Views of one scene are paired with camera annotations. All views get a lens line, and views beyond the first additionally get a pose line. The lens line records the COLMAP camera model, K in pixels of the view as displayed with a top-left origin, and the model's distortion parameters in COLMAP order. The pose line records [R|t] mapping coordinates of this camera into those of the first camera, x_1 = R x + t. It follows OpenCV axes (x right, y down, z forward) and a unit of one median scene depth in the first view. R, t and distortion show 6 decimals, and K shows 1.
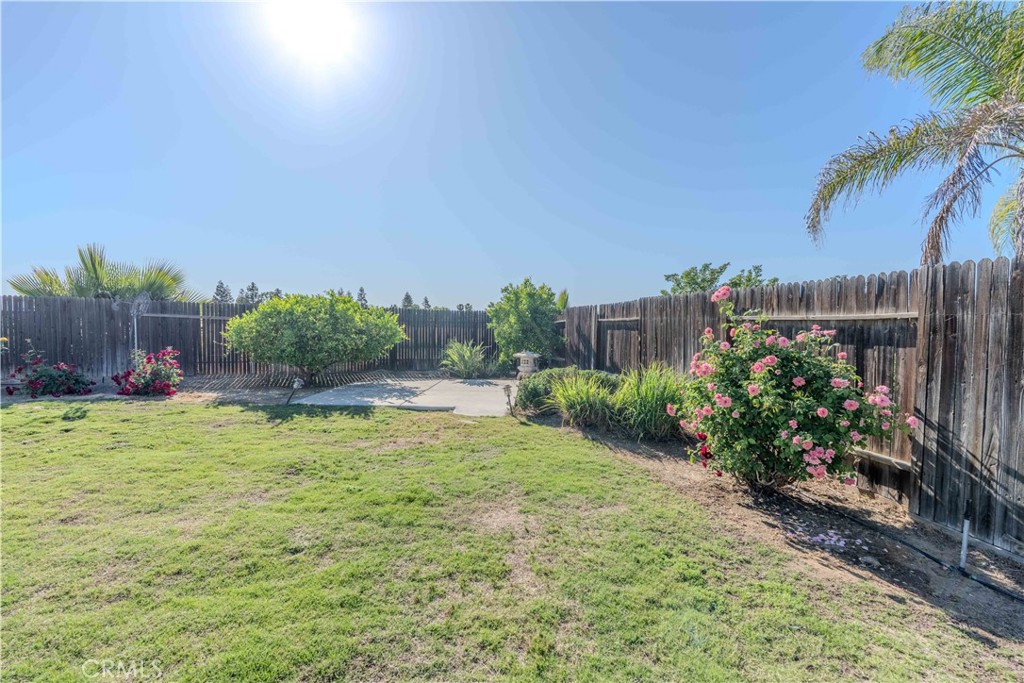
lens RADIAL K [[447.6, 0, 509.2], [0, 447.6, 339.3], [0, 0, 1]] dist [0.000229, -0.000085]
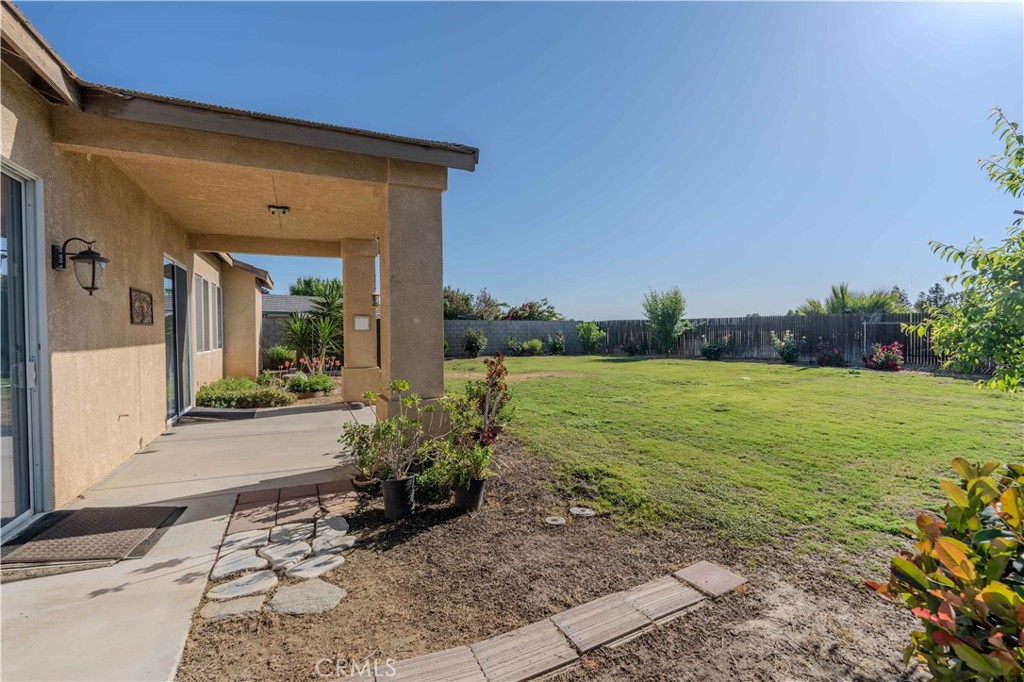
lens RADIAL K [[447.6, 0, 510.6], [0, 447.6, 338.8], [0, 0, 1]] dist [0.000229, -0.000085]
pose [[0.288516, -0.002225, -0.957473, 0.341874], [-0.018504, 0.999798, -0.007900, 0.037893], [0.957296, 0.019996, 0.288416, -0.698439]]
